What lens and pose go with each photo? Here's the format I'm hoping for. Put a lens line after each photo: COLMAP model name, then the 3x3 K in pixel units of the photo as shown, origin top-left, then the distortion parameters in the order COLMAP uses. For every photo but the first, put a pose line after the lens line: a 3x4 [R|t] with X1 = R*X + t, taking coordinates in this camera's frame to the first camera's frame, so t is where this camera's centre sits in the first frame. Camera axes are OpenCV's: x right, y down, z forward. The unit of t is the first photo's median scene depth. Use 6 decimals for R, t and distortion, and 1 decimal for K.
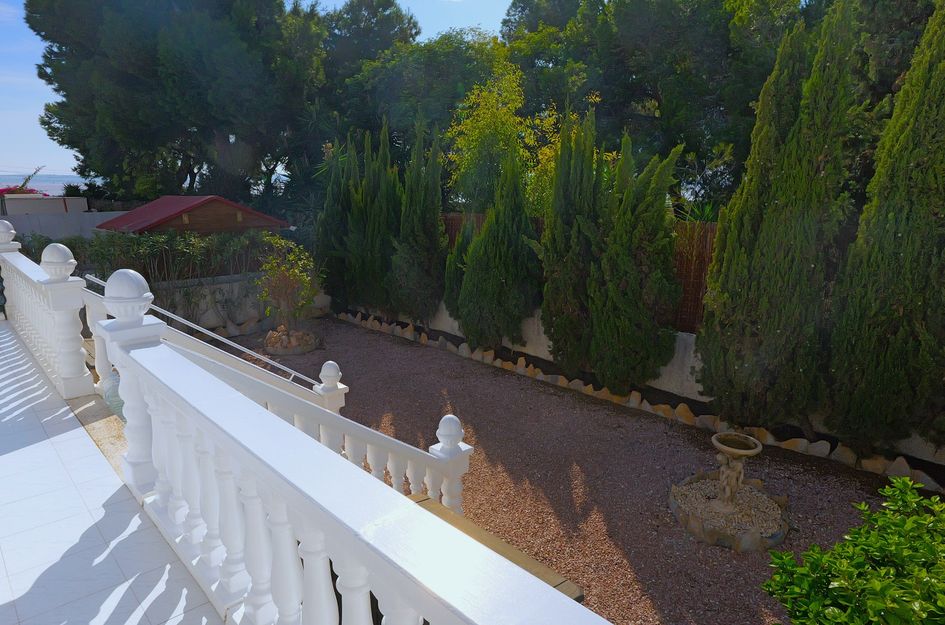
lens RADIAL K [[559.5, 0, 470.2], [0, 559.5, 319.4], [0, 0, 1]] dist [-0.017987, 0.000185]
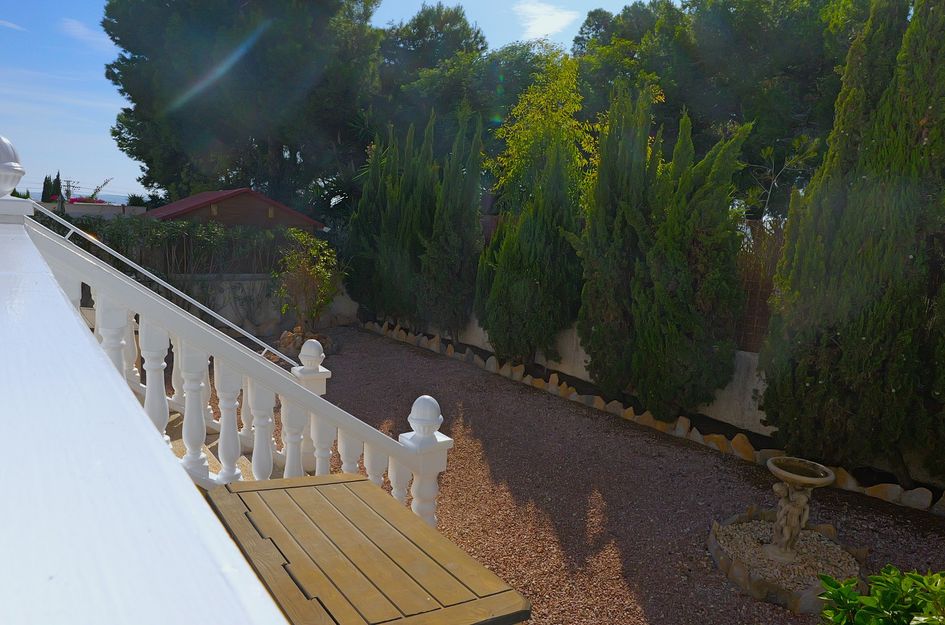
lens RADIAL K [[597.8, 0, 472.5], [0, 597.8, 312.5], [0, 0, 1]] dist [-0.017940, 0.004764]
pose [[0.993001, 0.065704, -0.098145, 0.061303], [-0.073433, 0.994297, -0.077335, 0.065430], [0.092504, 0.084001, 0.992163, 0.081297]]
